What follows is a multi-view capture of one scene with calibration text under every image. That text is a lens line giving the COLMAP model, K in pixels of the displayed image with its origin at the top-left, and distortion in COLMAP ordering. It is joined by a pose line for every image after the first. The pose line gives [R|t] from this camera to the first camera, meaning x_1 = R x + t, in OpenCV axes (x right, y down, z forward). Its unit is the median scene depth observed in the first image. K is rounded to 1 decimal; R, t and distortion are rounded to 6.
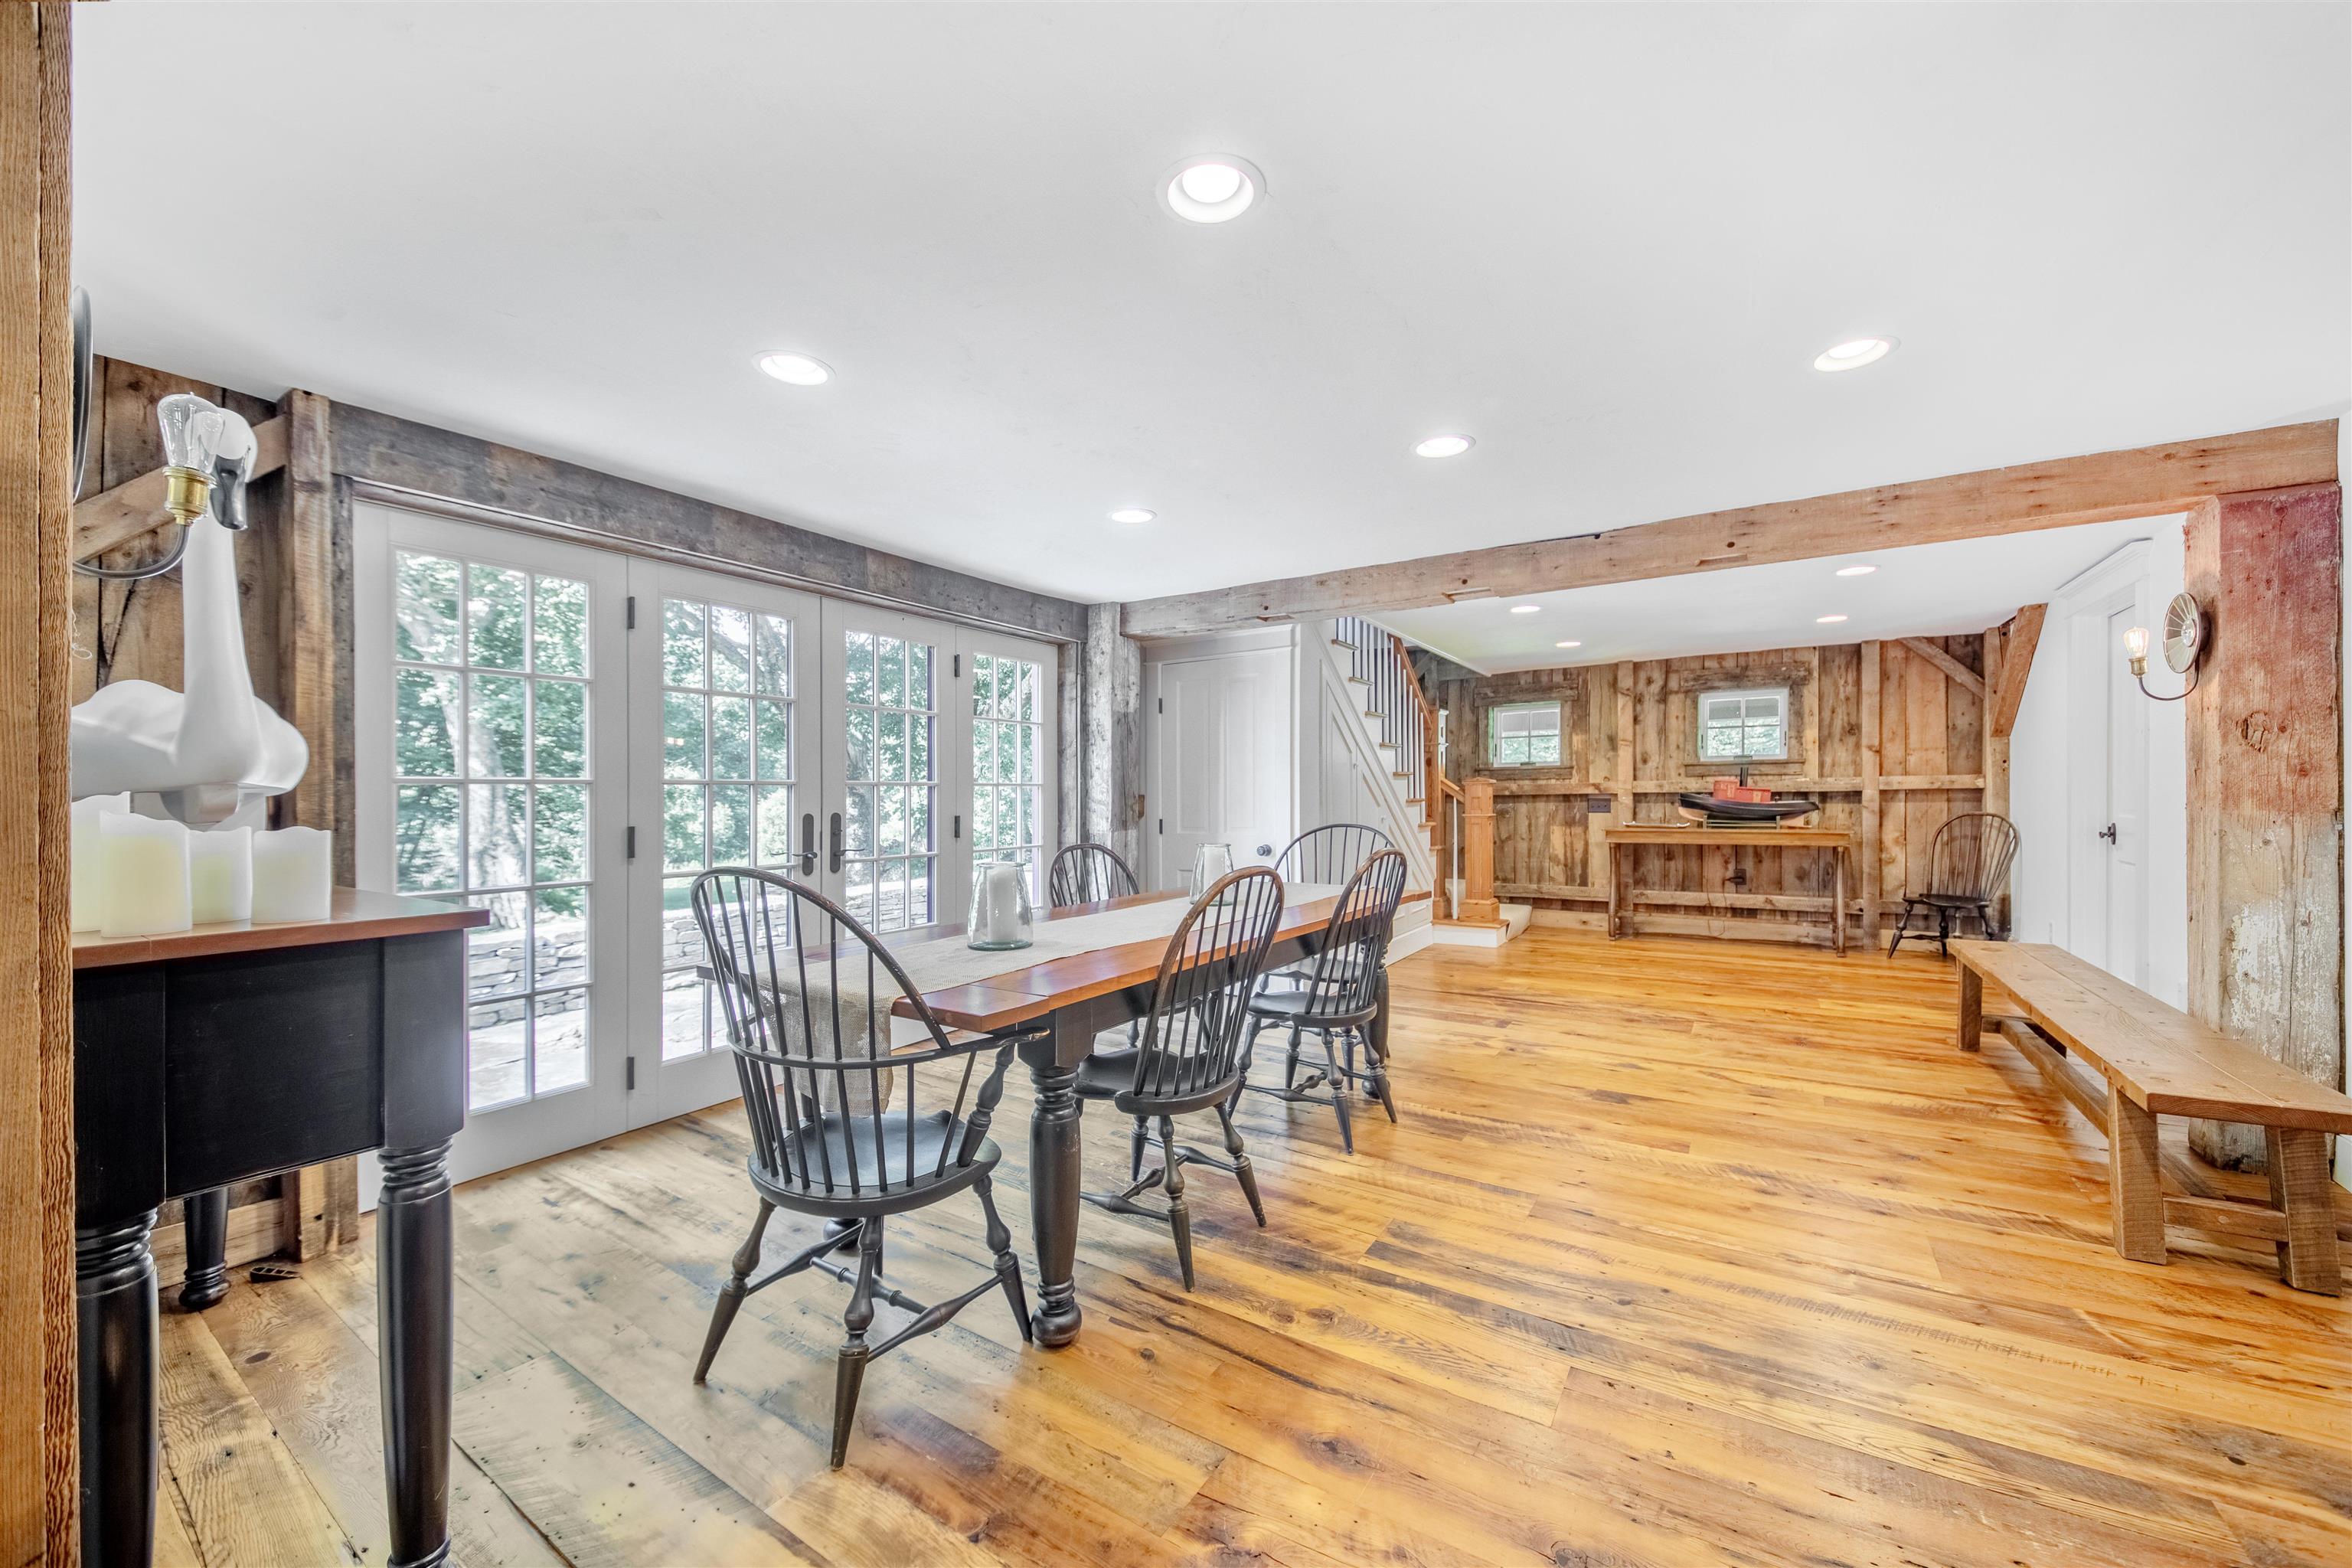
lens RADIAL K [[871.8, 0, 1174.0], [0, 871.8, 793.8], [0, 0, 1]] dist [0.022326, -0.013096]
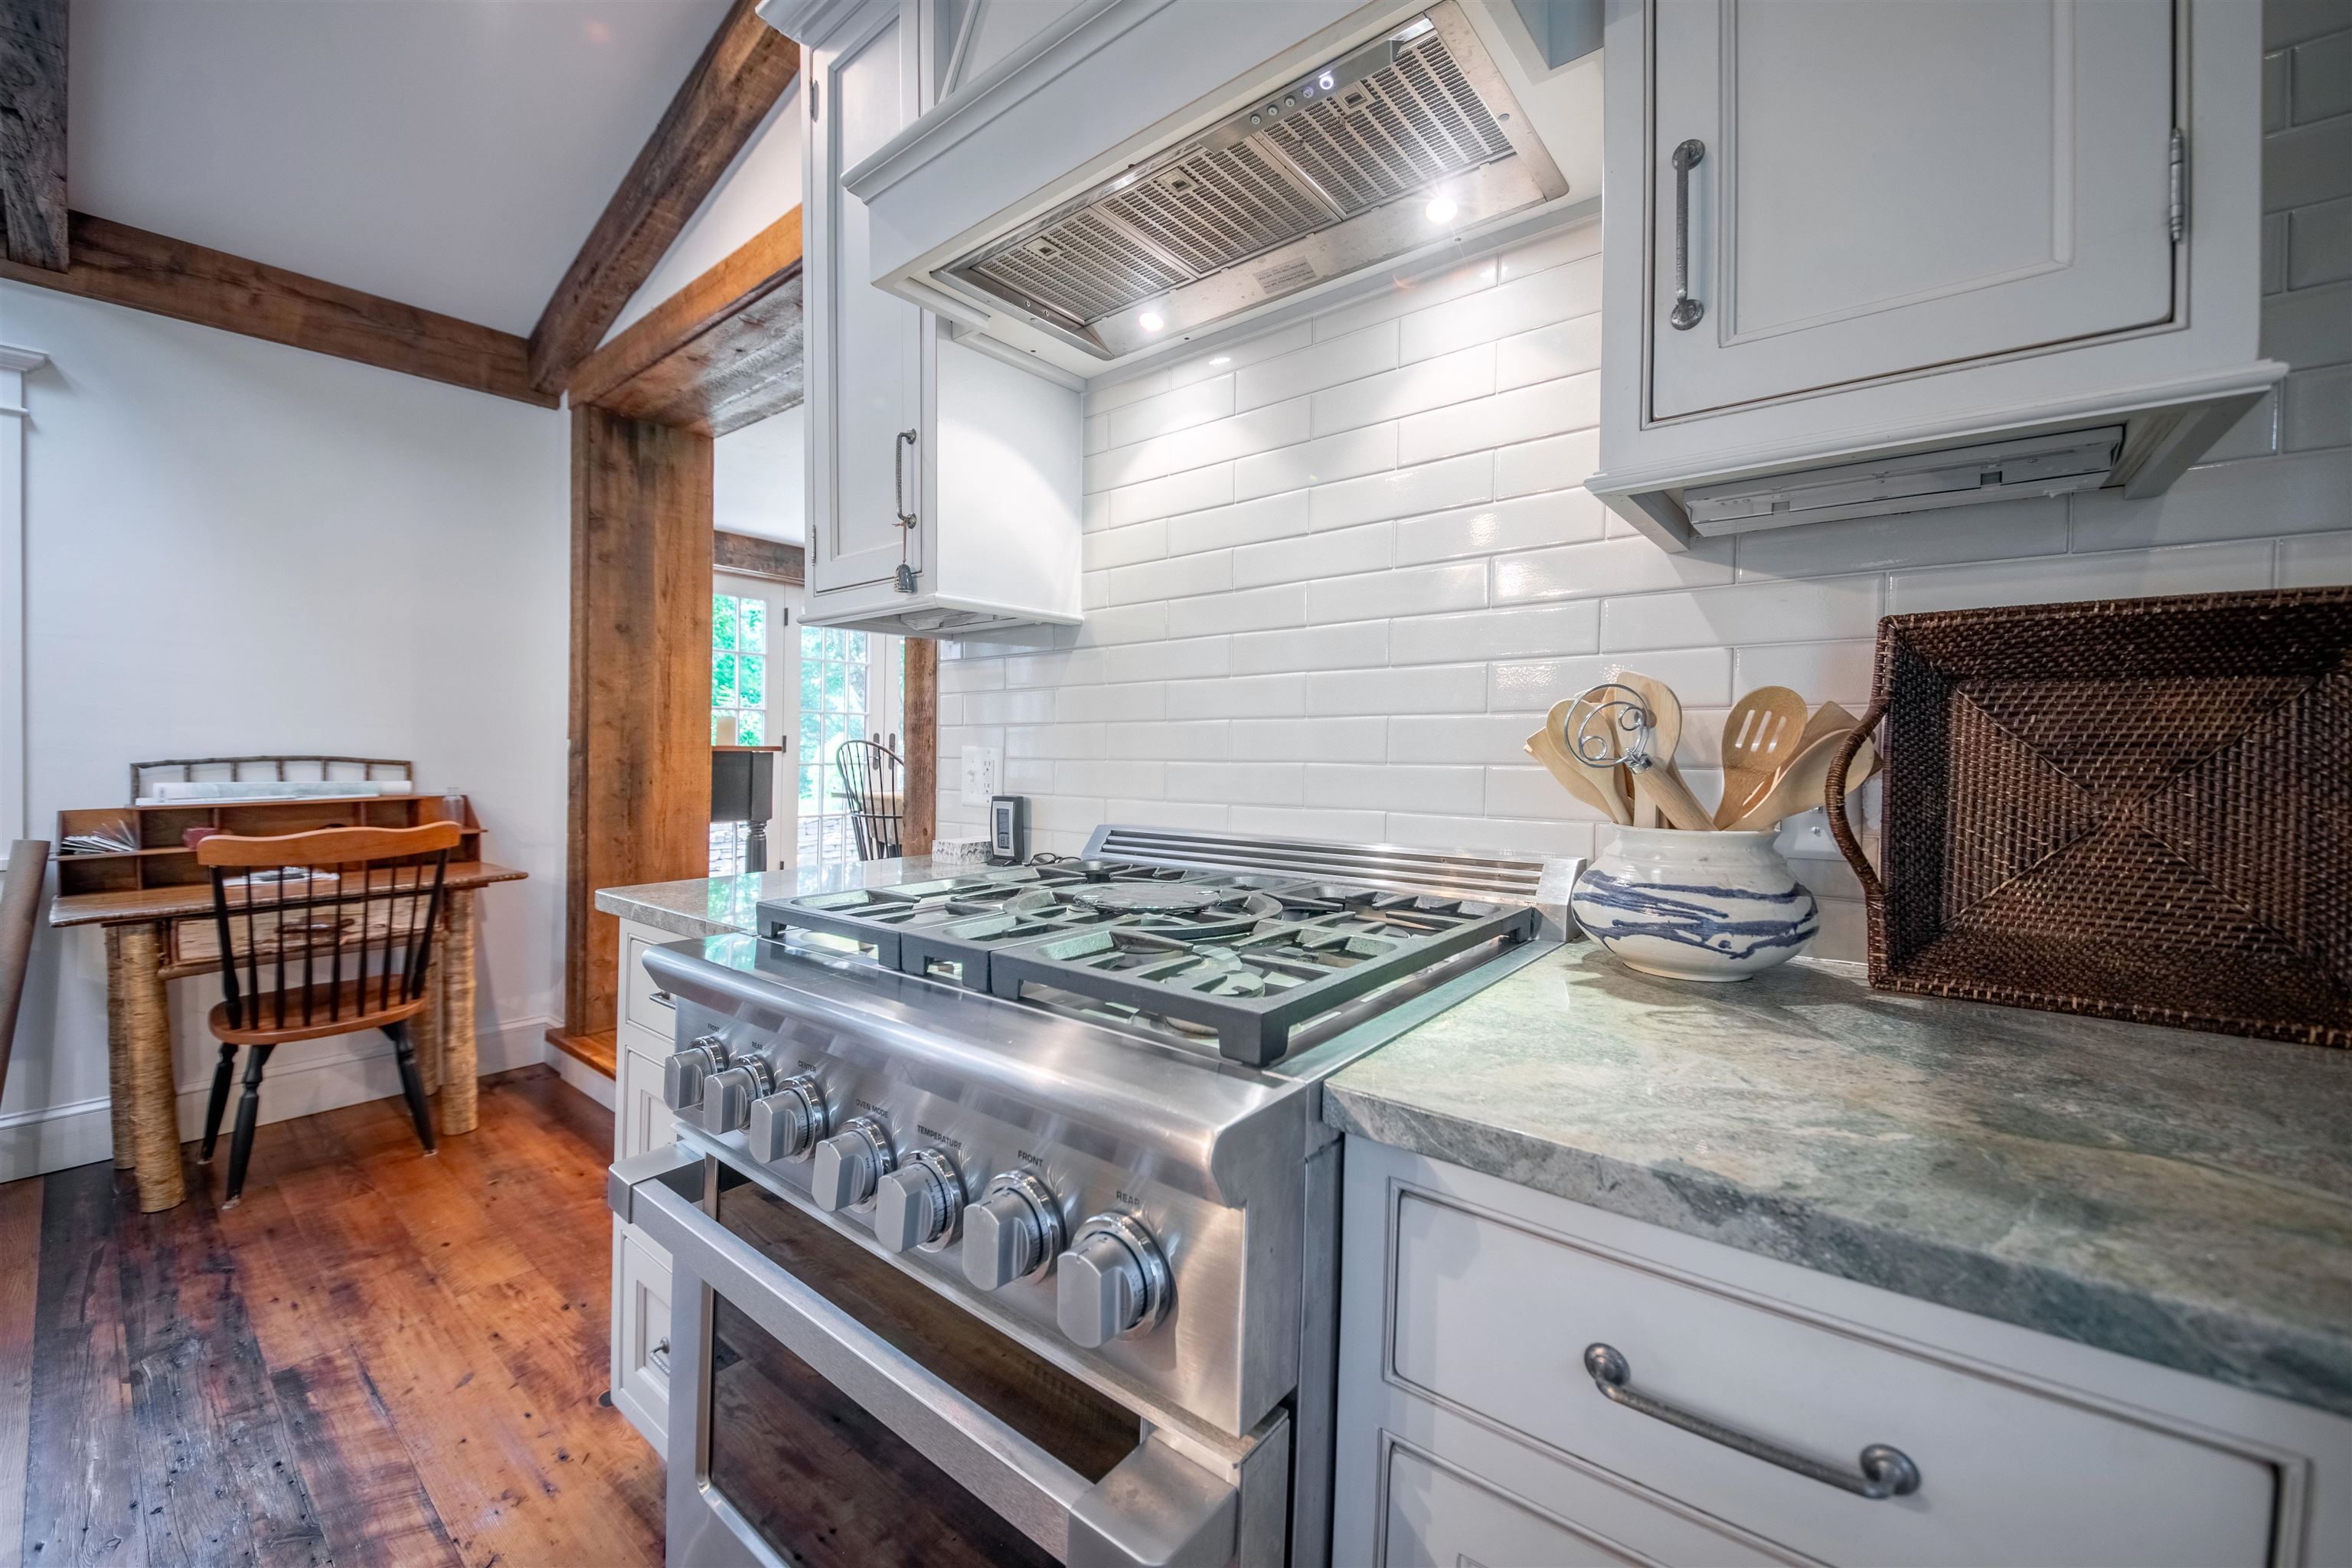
lens RADIAL K [[924.6, 0, 1168.5], [0, 924.6, 784.1], [0, 0, 1]] dist [-0.001207, -0.013528]
pose [[0.998155, 0.015638, -0.058666, 0.132258], [-0.013569, 0.999278, 0.035498, 0.028779], [0.059179, -0.034637, 0.997646, -0.400343]]
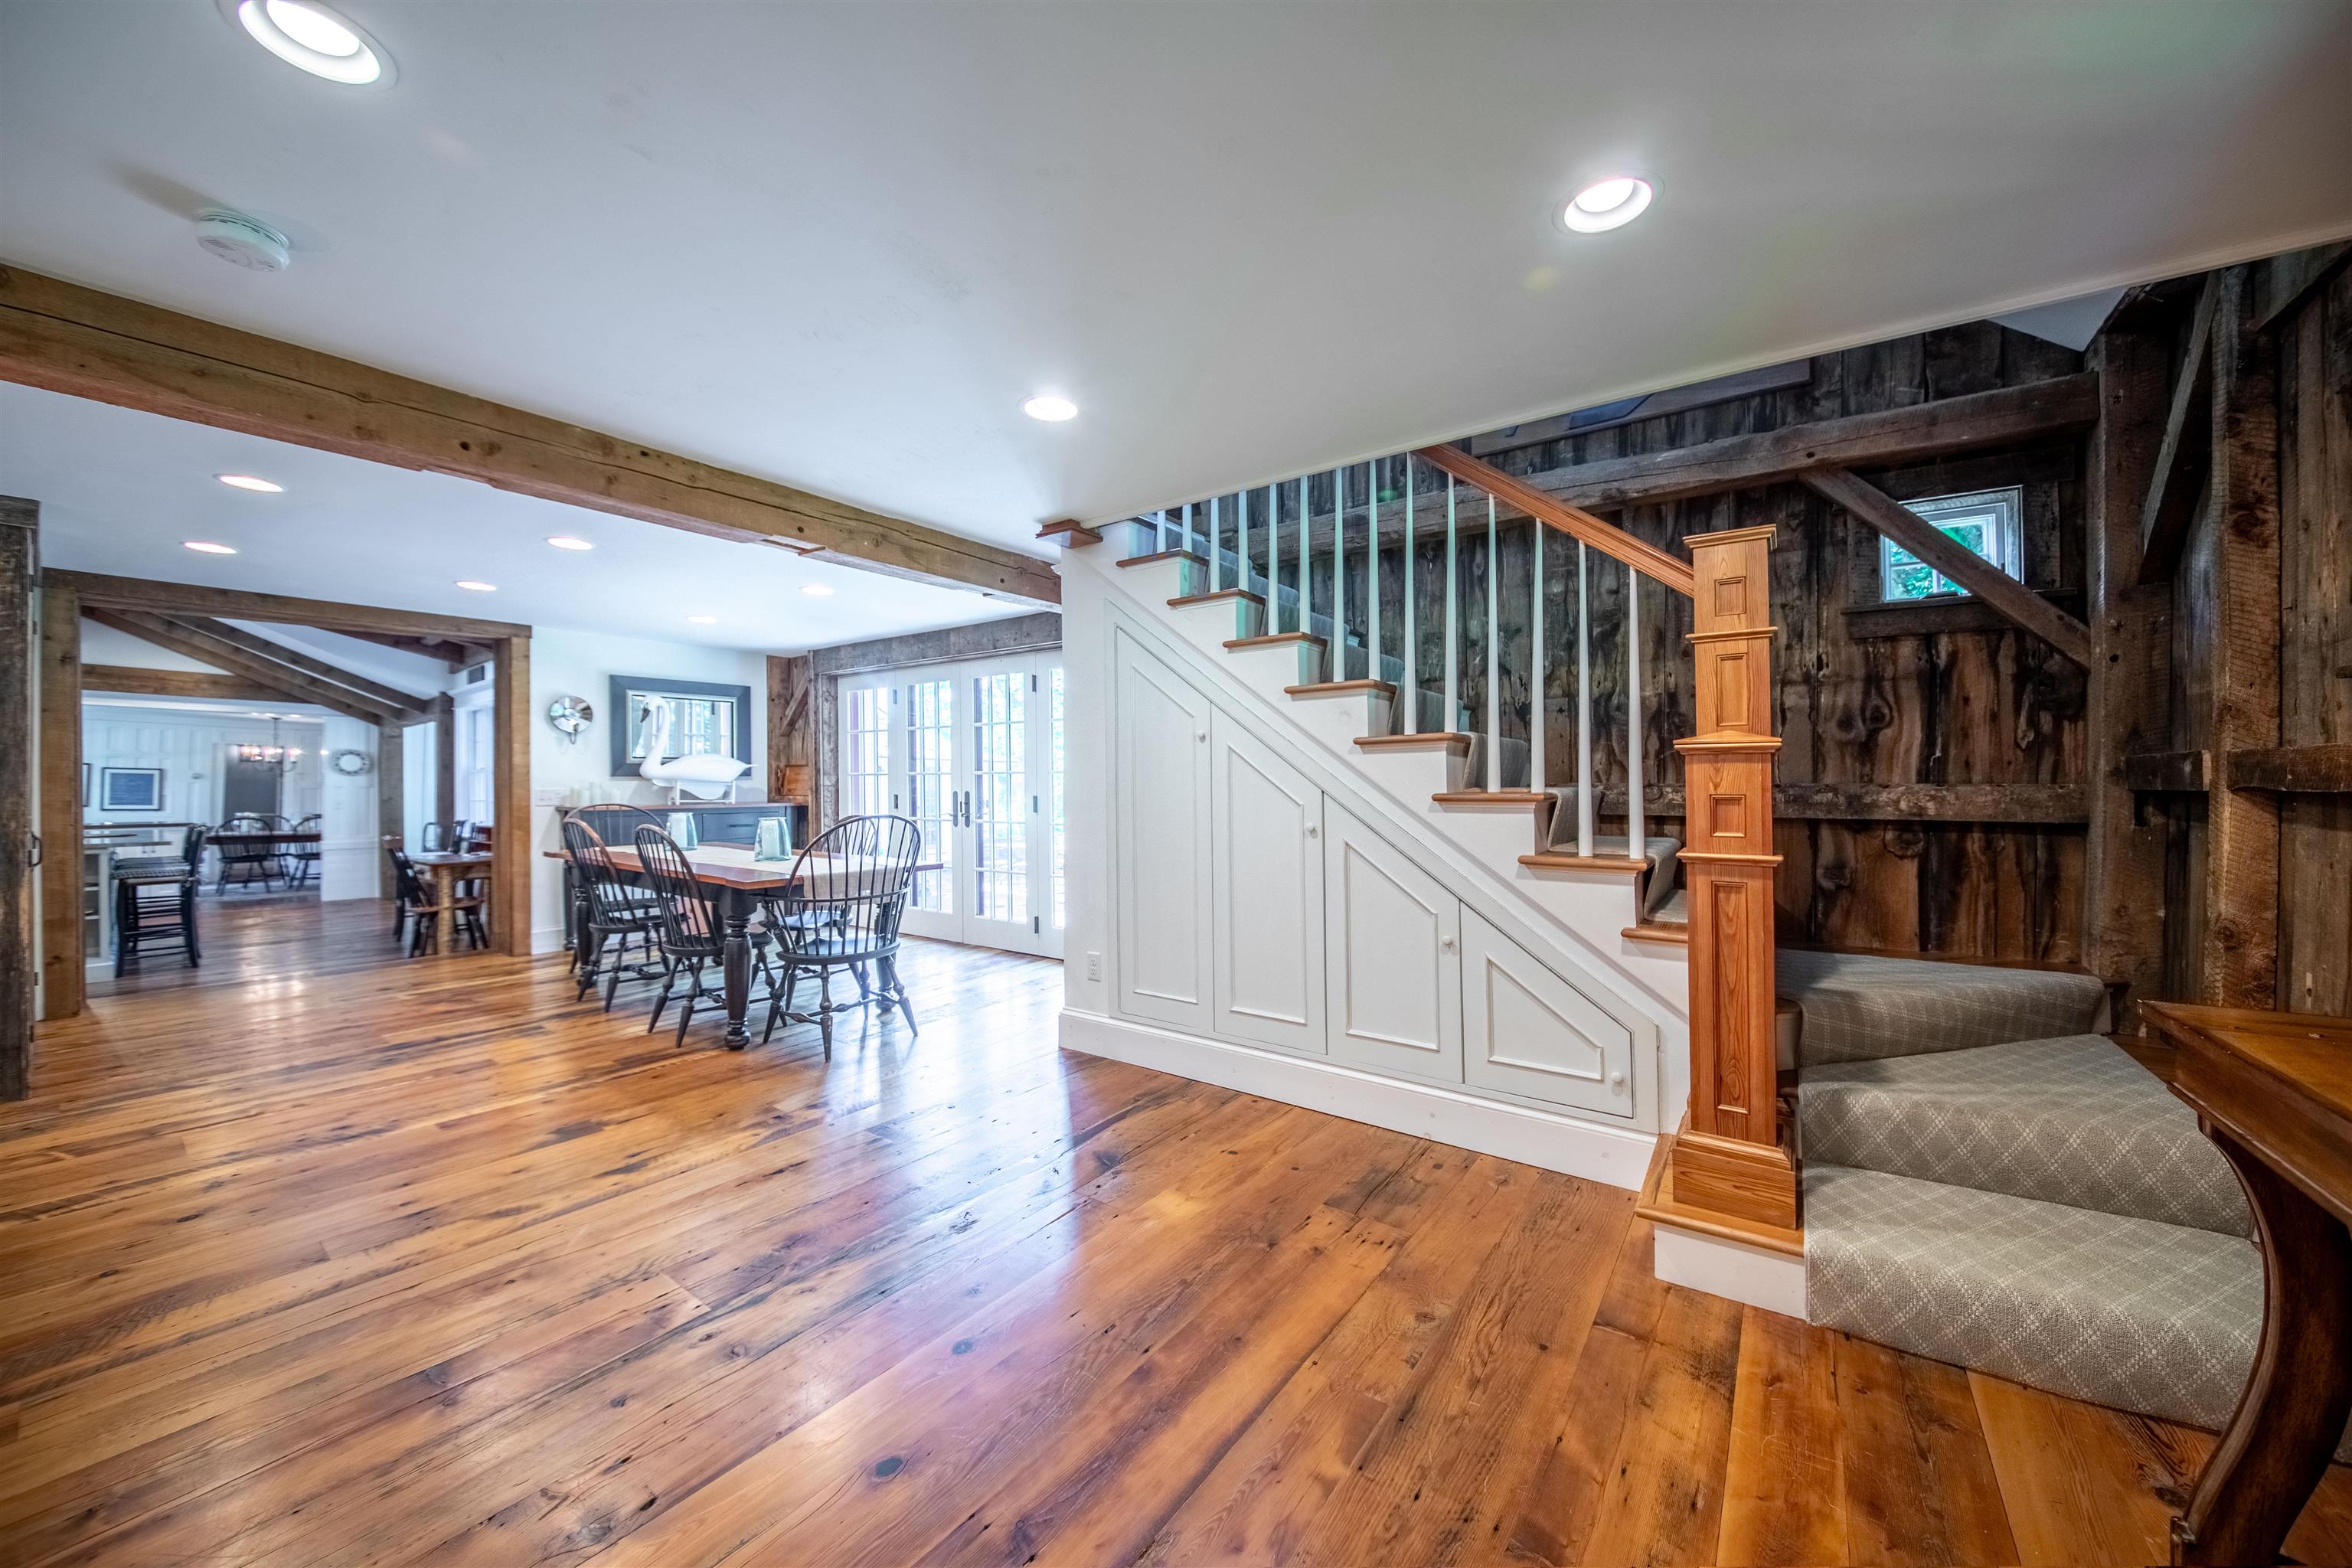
lens RADIAL K [[839.7, 0, 1173.0], [0, 839.7, 781.7], [0, 0, 1]] dist [0.021831, -0.013093]
pose [[-0.049635, 0.011332, -0.998703, 0.700684], [0.005133, 0.999925, 0.011091, -0.006365], [0.998754, -0.004576, -0.049690, 0.875250]]
